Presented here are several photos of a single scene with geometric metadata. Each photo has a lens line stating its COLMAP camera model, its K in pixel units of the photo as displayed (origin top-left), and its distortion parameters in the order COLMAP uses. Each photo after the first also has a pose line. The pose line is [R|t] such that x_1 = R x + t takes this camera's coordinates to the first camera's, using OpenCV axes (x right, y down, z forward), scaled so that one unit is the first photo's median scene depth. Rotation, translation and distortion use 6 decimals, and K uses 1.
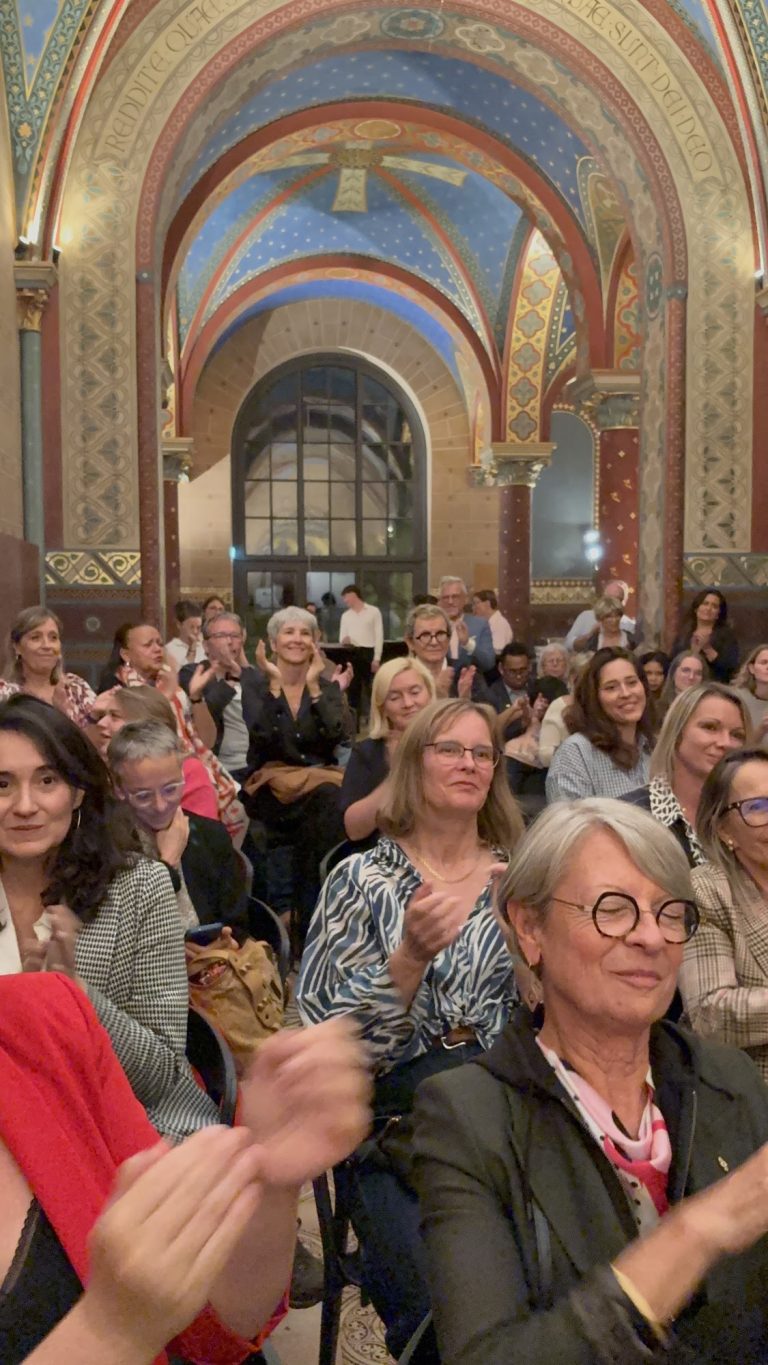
lens RADIAL K [[1223.5, 0, 397.4], [0, 1223.5, 685.3], [0, 0, 1]] dist [-0.007274, 0.053578]
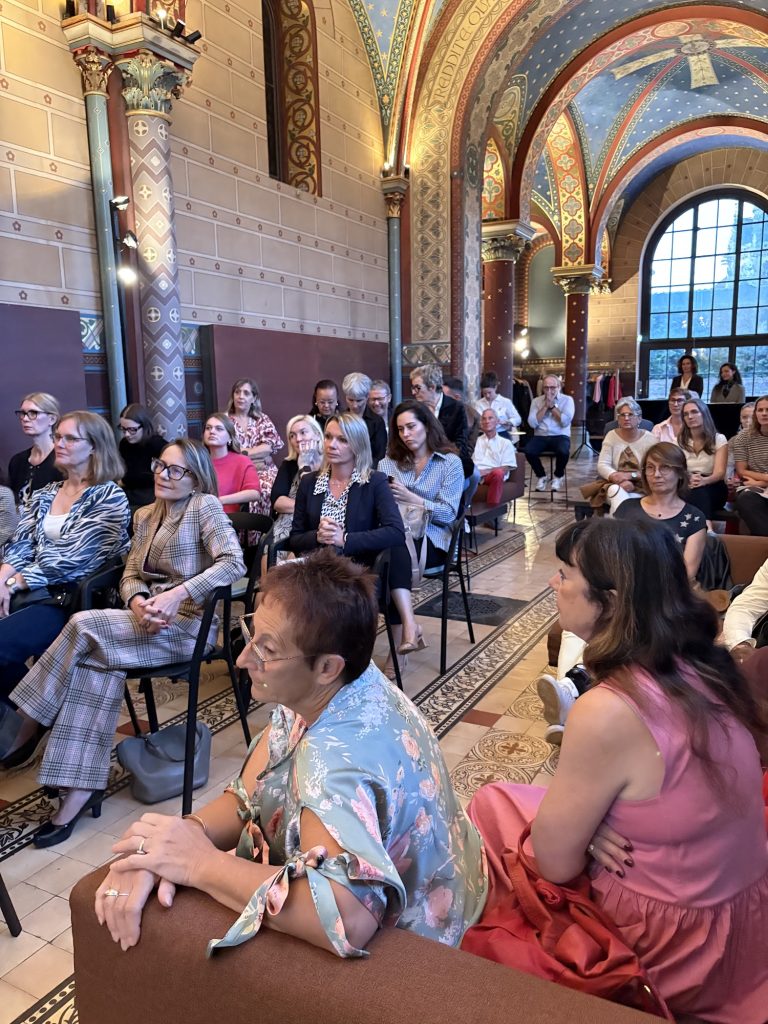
lens RADIAL K [[773.9, 0, 399.5], [0, 773.9, 514.3], [0, 0, 1]] dist [0.019735, -0.007567]
pose [[0.819459, 0.094075, -0.565364, 0.362458], [-0.029035, 0.991984, 0.122979, -0.003420], [0.572402, -0.084361, 0.815622, 0.056281]]
